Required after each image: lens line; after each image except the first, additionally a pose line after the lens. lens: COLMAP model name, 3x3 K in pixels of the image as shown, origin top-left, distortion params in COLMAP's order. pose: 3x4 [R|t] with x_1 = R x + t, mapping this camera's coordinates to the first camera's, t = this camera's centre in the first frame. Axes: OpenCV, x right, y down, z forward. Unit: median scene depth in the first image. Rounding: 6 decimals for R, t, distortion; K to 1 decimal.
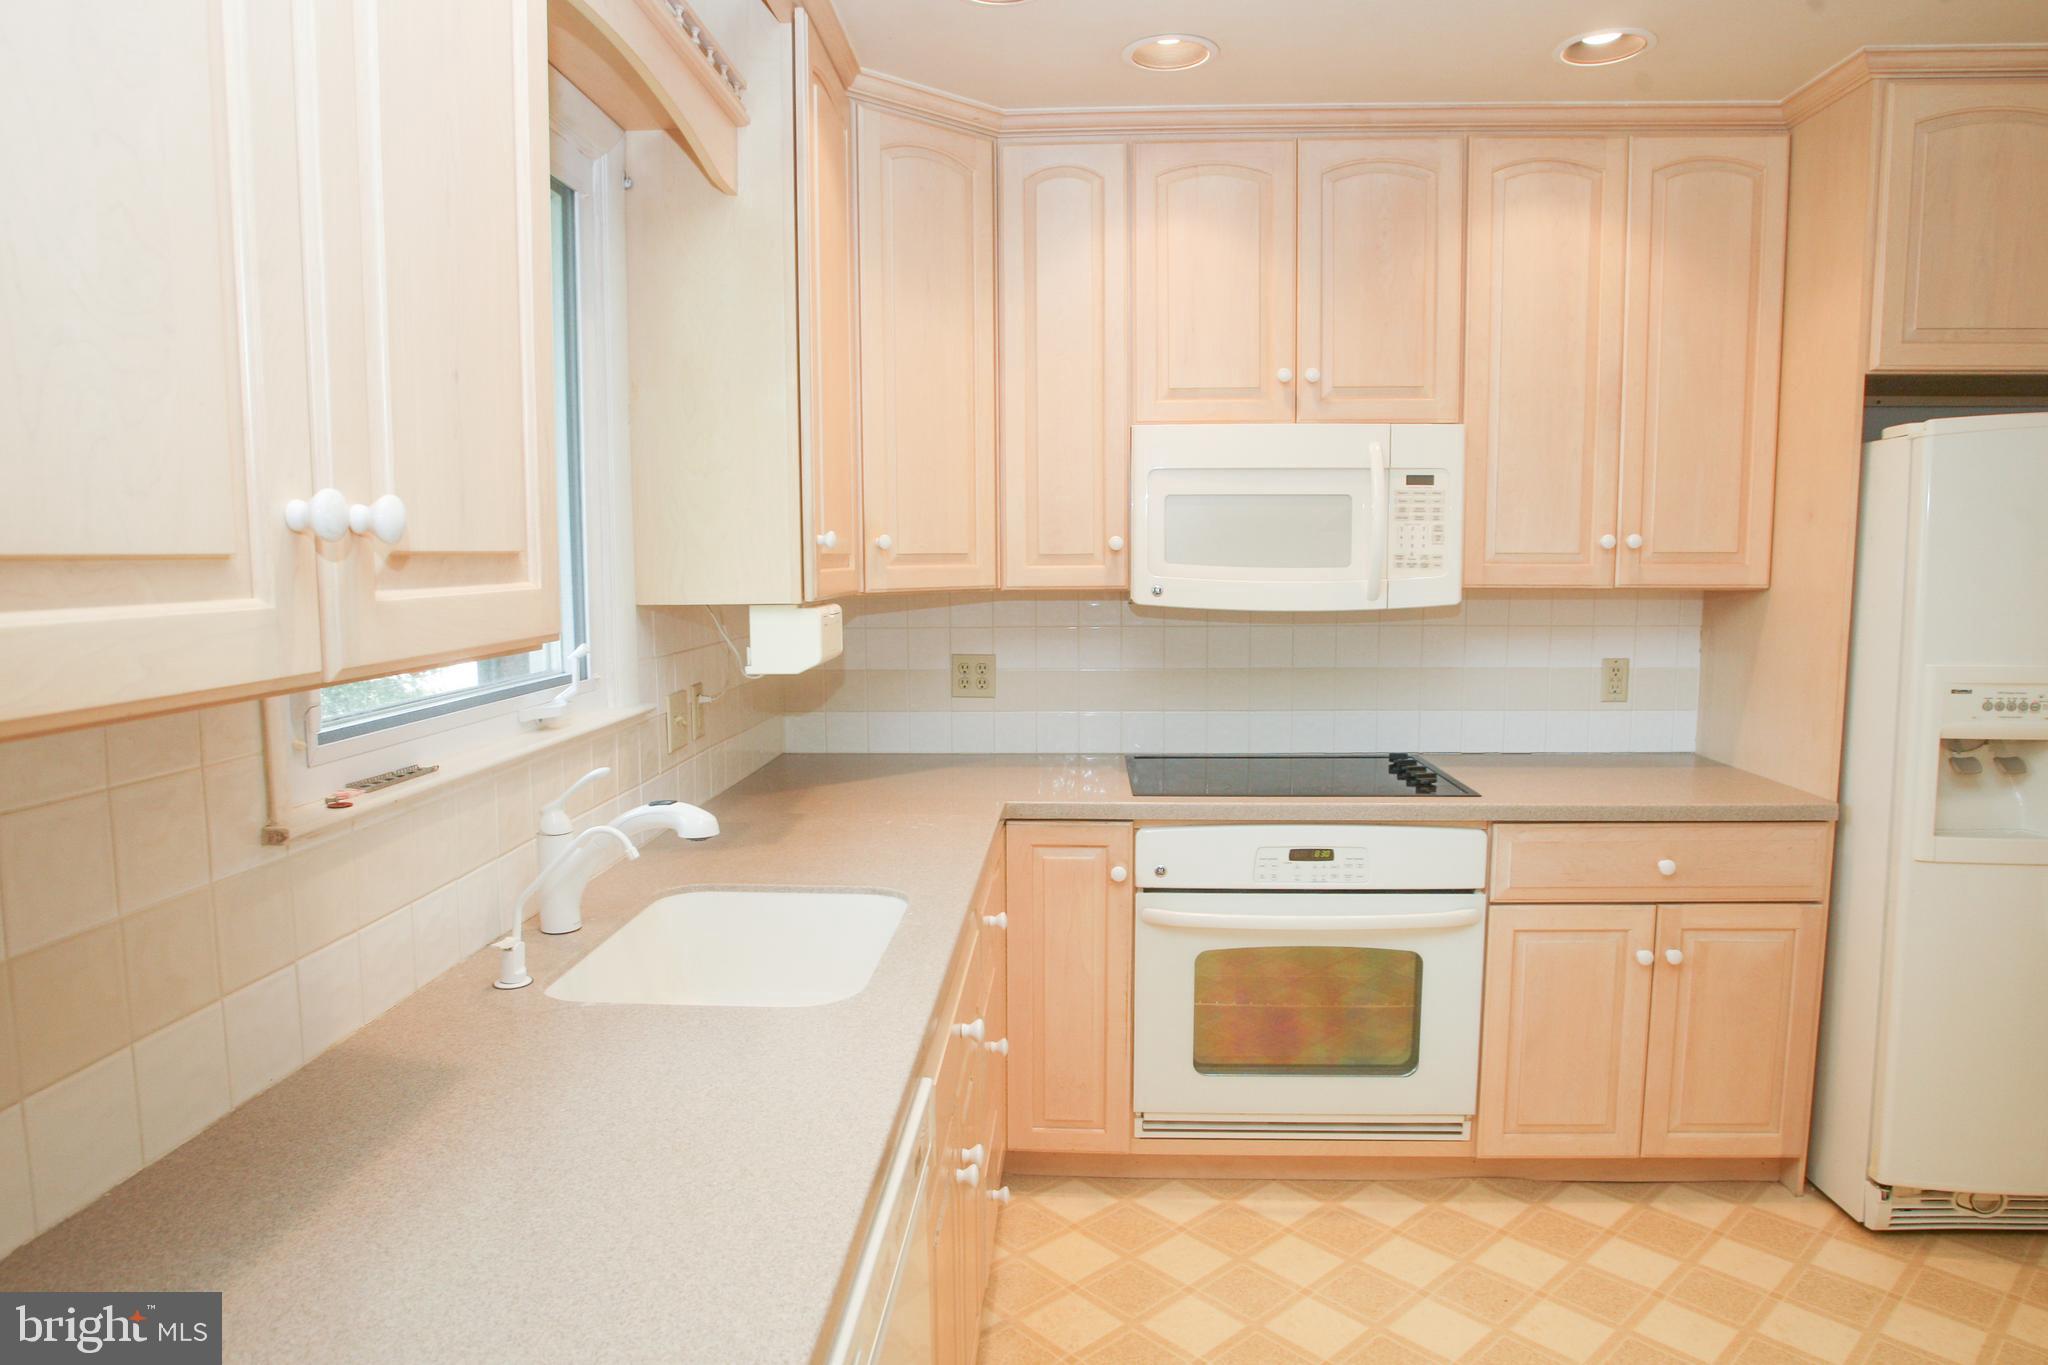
lens RADIAL K [[1229.3, 0, 1039.9], [0, 1229.3, 680.3], [0, 0, 1]] dist [-0.092601, 0.055335]
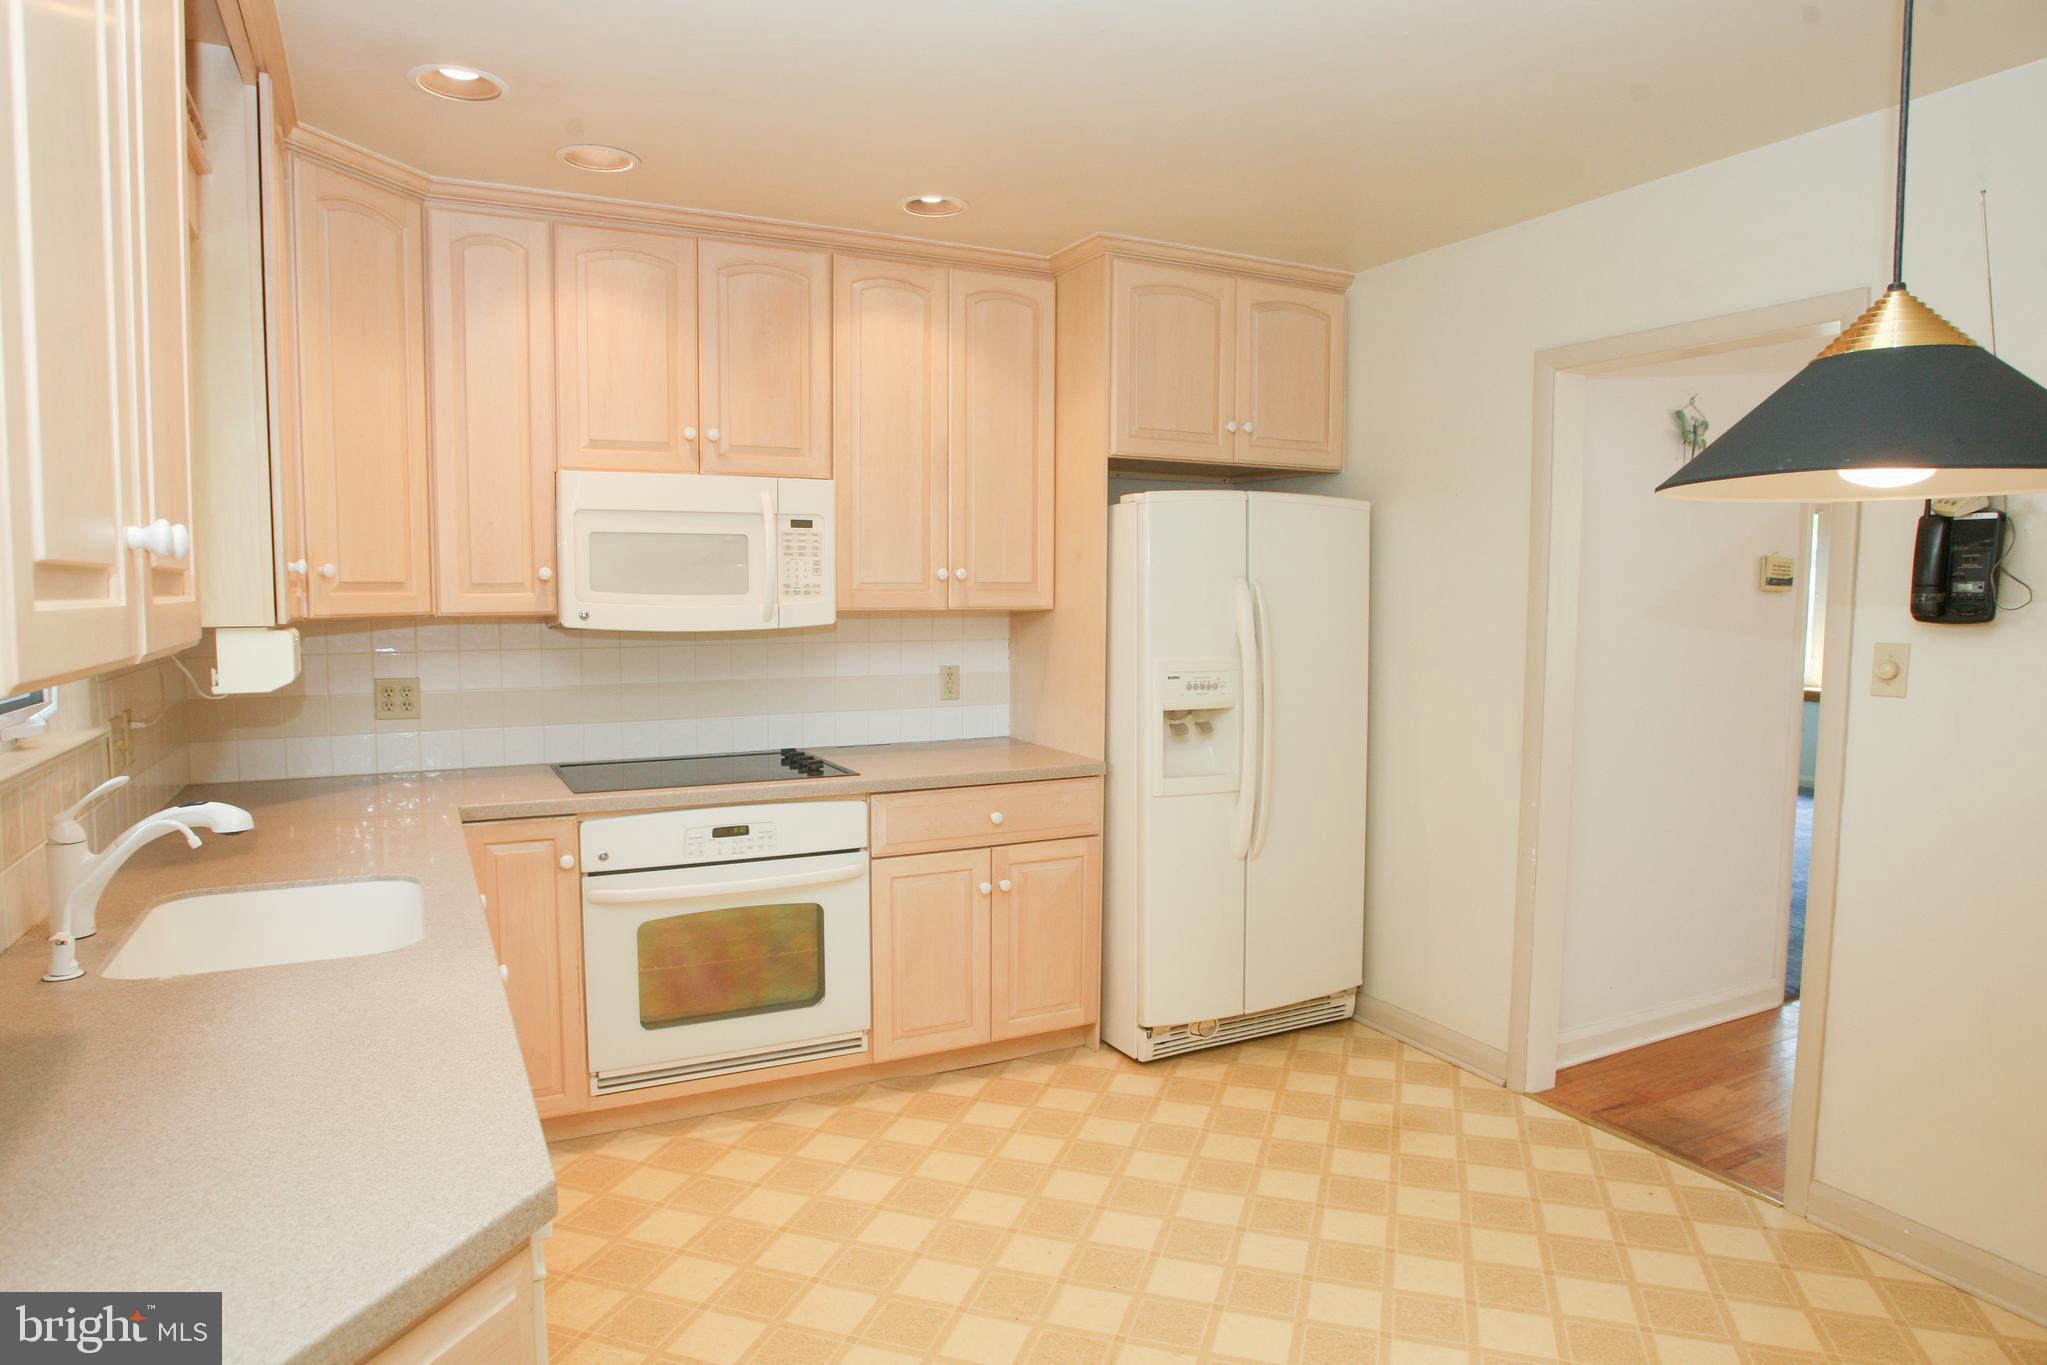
lens RADIAL K [[1228.7, 0, 1039.4], [0, 1228.7, 680.3], [0, 0, 1]] dist [-0.092601, 0.055335]
pose [[0.858338, -0.031791, 0.512098, -0.126125], [0.046294, 0.998806, -0.015588, 0.025905], [-0.510991, 0.037087, 0.858785, -0.193484]]
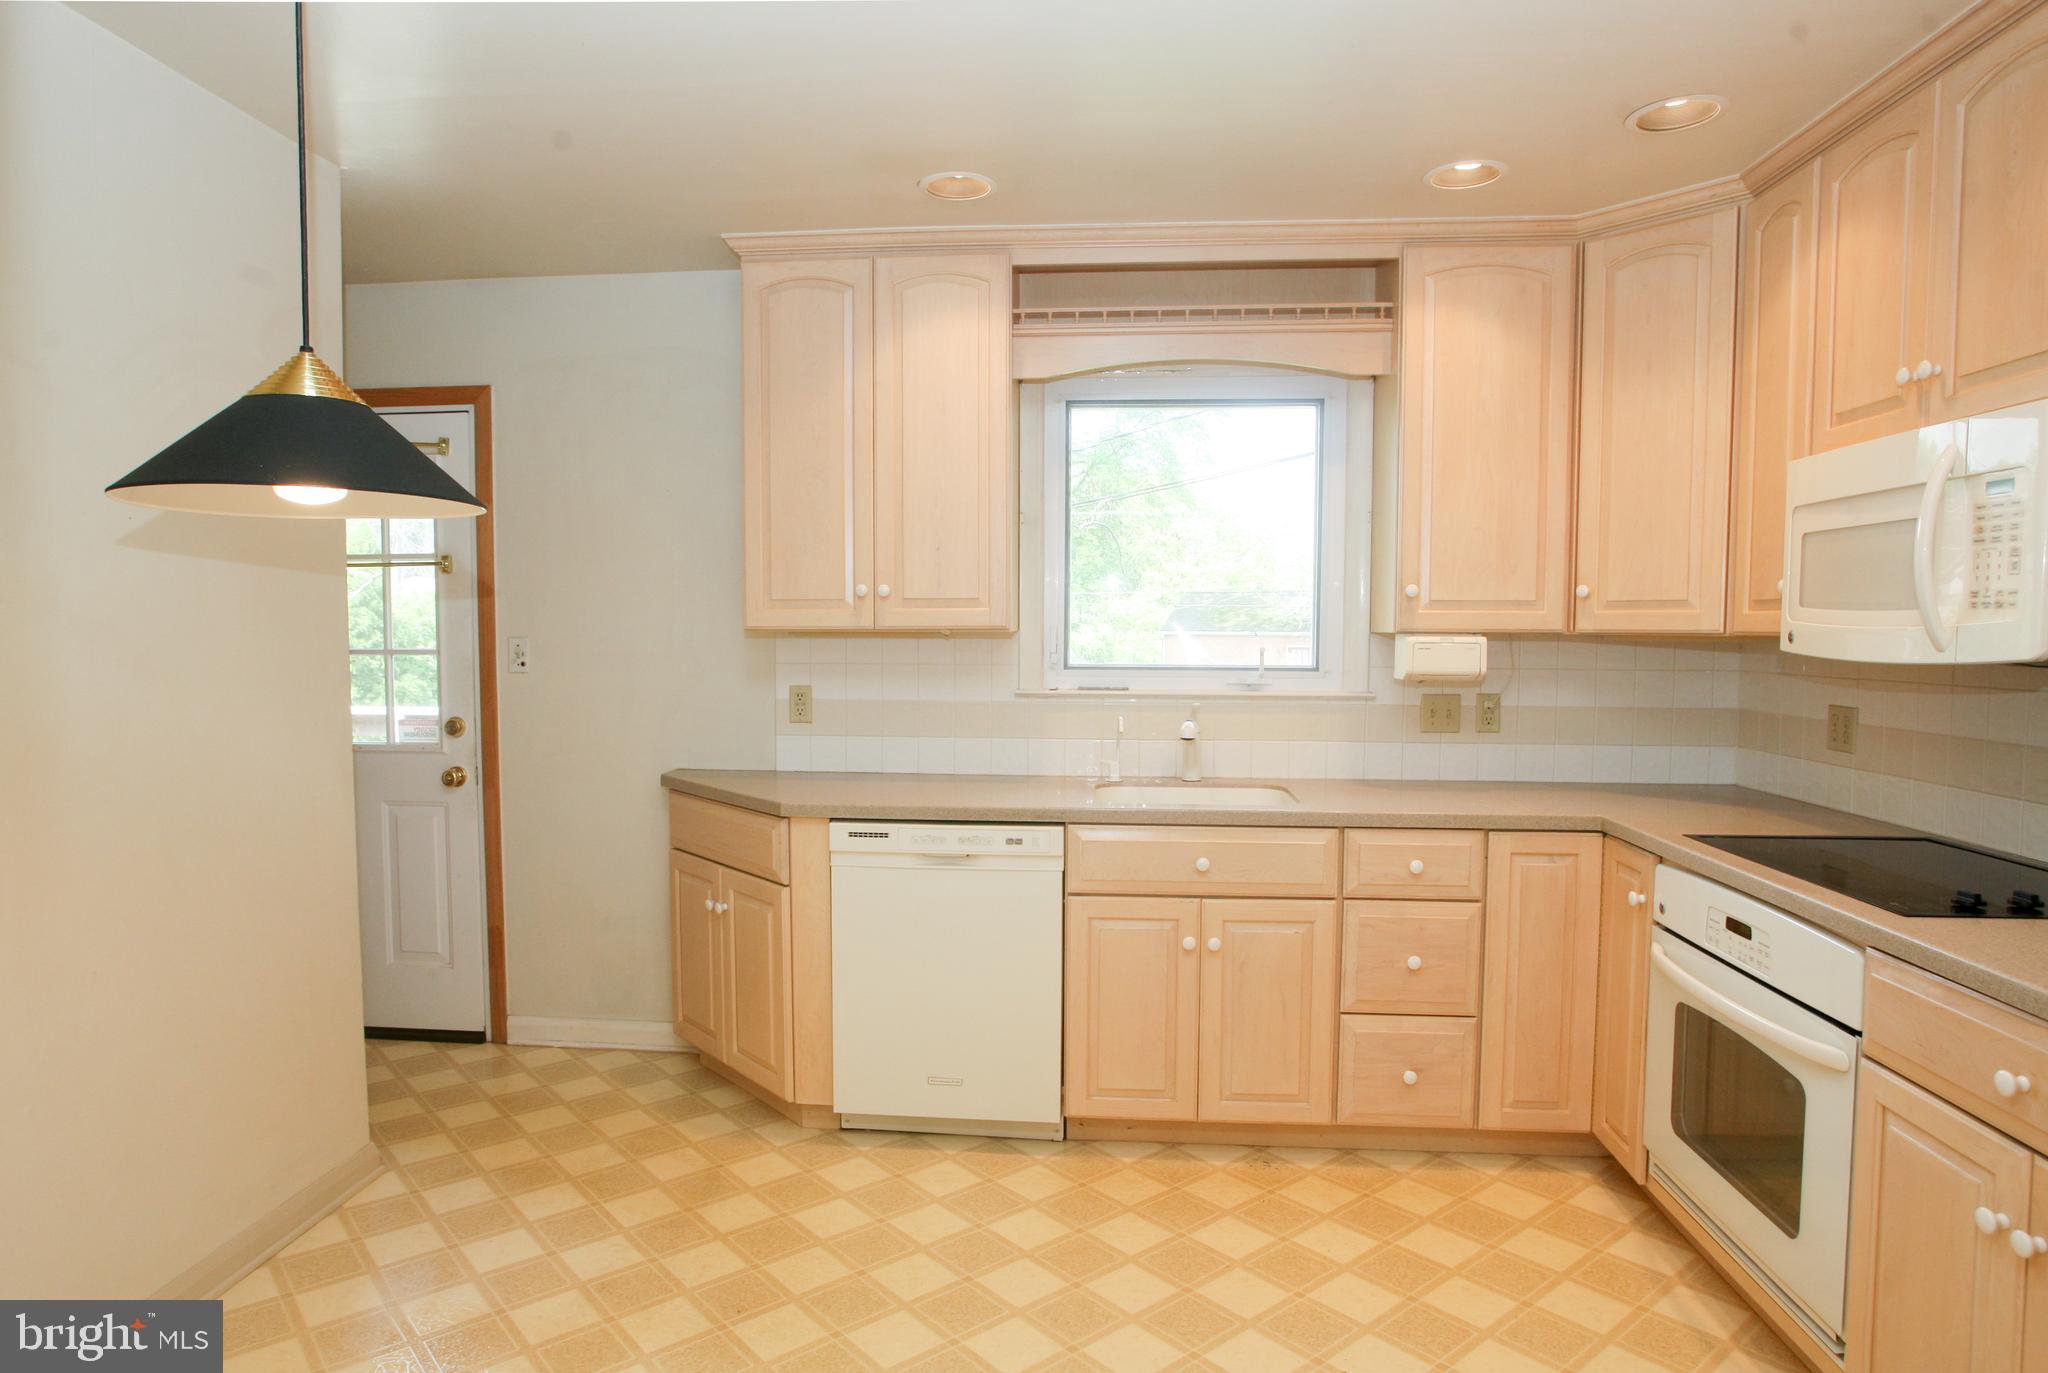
lens RADIAL K [[1251.9, 0, 1025.0], [0, 1251.9, 702.8], [0, 0, 1]] dist [-0.029472, 0.048272]
pose [[-0.018249, 0.067792, -0.997533, 1.106456], [-0.104536, 0.992101, 0.069336, -0.029199], [0.994354, 0.105543, -0.011018, 0.459215]]
